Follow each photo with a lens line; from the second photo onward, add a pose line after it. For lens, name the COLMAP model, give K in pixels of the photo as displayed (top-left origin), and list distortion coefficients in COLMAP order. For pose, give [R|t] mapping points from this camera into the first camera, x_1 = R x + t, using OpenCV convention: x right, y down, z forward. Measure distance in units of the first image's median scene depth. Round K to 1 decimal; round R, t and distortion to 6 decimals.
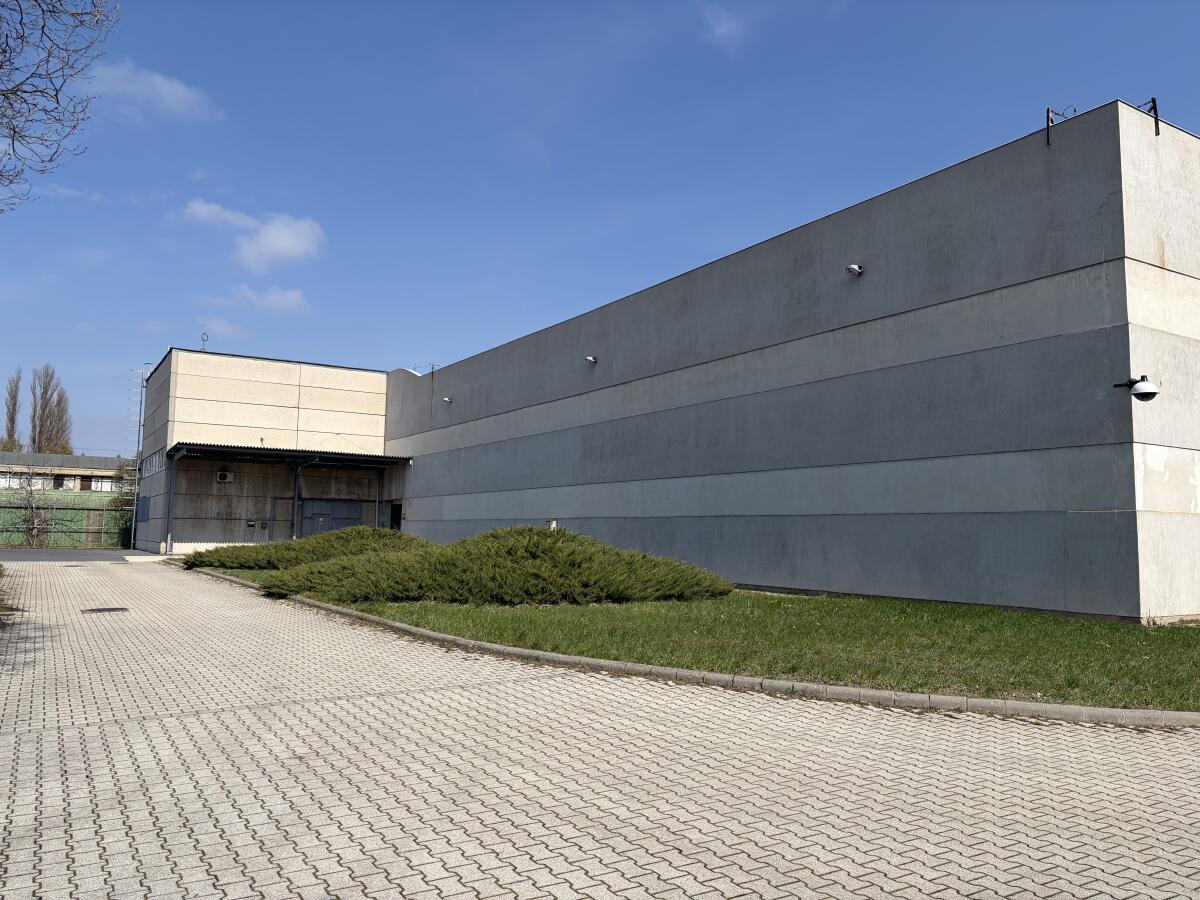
lens RADIAL K [[901.2, 0, 585.1], [0, 901.2, 440.6], [0, 0, 1]] dist [0.047047, -0.051755]
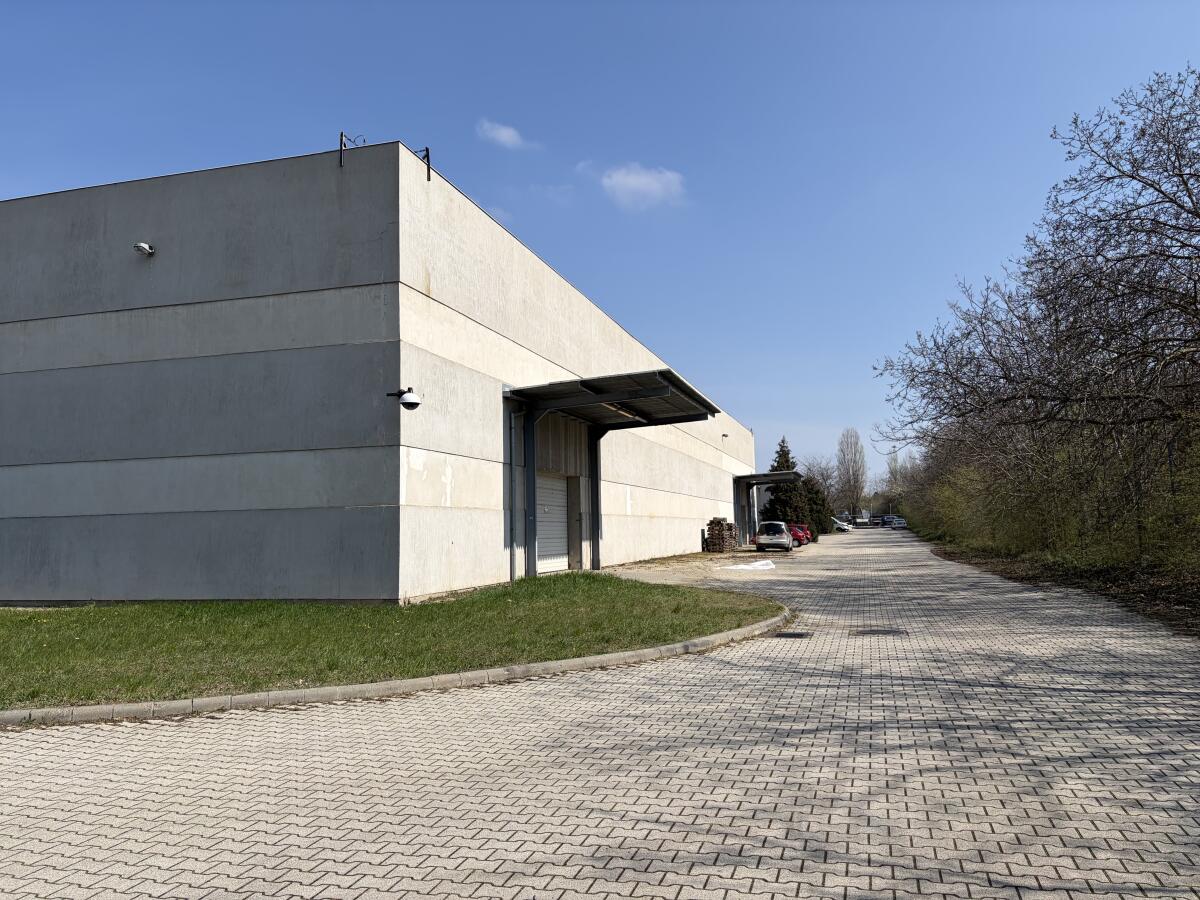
lens RADIAL K [[901.2, 0, 610.3], [0, 901.2, 445.4], [0, 0, 1]] dist [0.047047, -0.051755]
pose [[0.724136, 0.033284, 0.688853, 0.013148], [-0.039124, 0.999209, -0.007152, -0.000397], [-0.688546, -0.021772, 0.724865, -0.001751]]
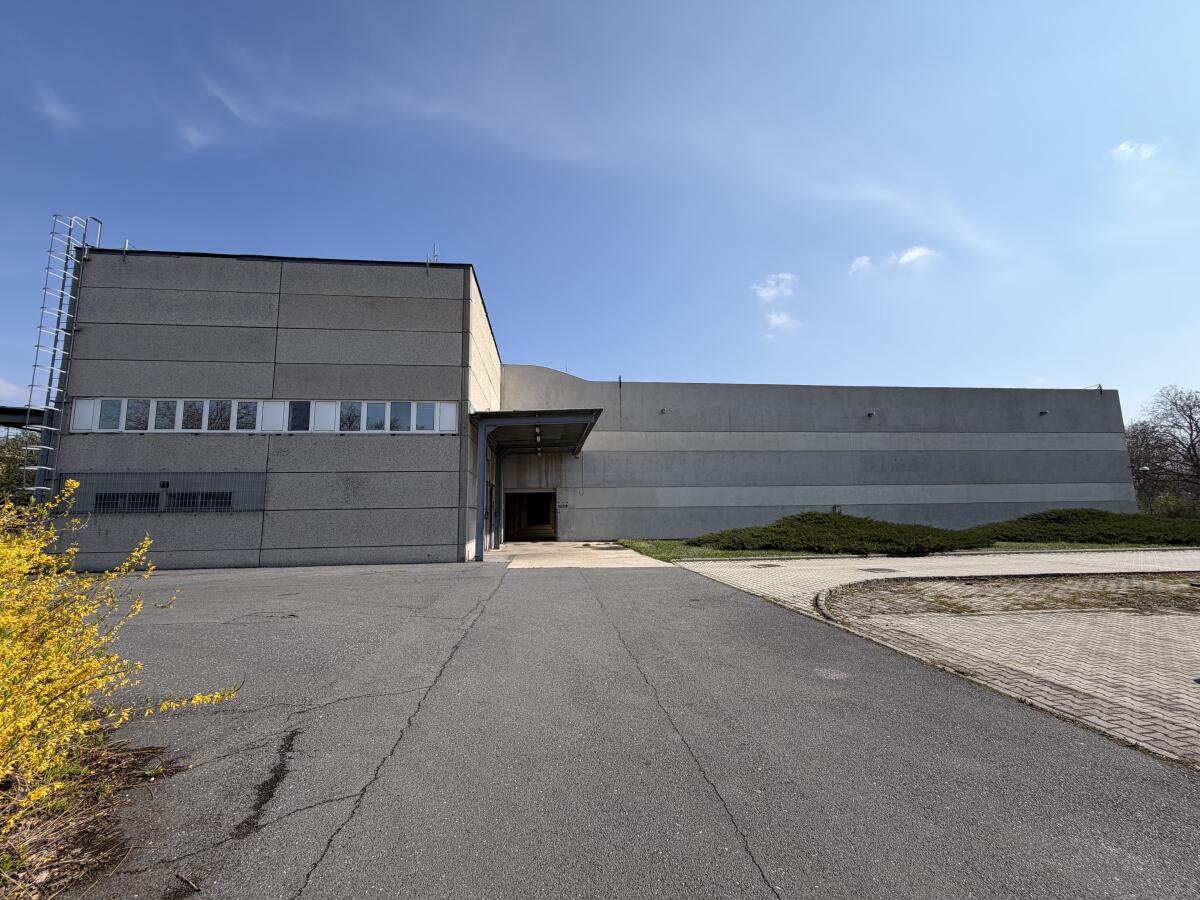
lens RADIAL K [[477.9, 0, 590.3], [0, 477.9, 454.2], [0, 0, 1]] dist [0.001233, -0.000591]
pose [[0.415676, 0.112865, 0.902483, -2.149762], [-0.068734, 0.993331, -0.092568, 0.226565], [-0.906912, -0.023553, 0.420661, 2.247938]]
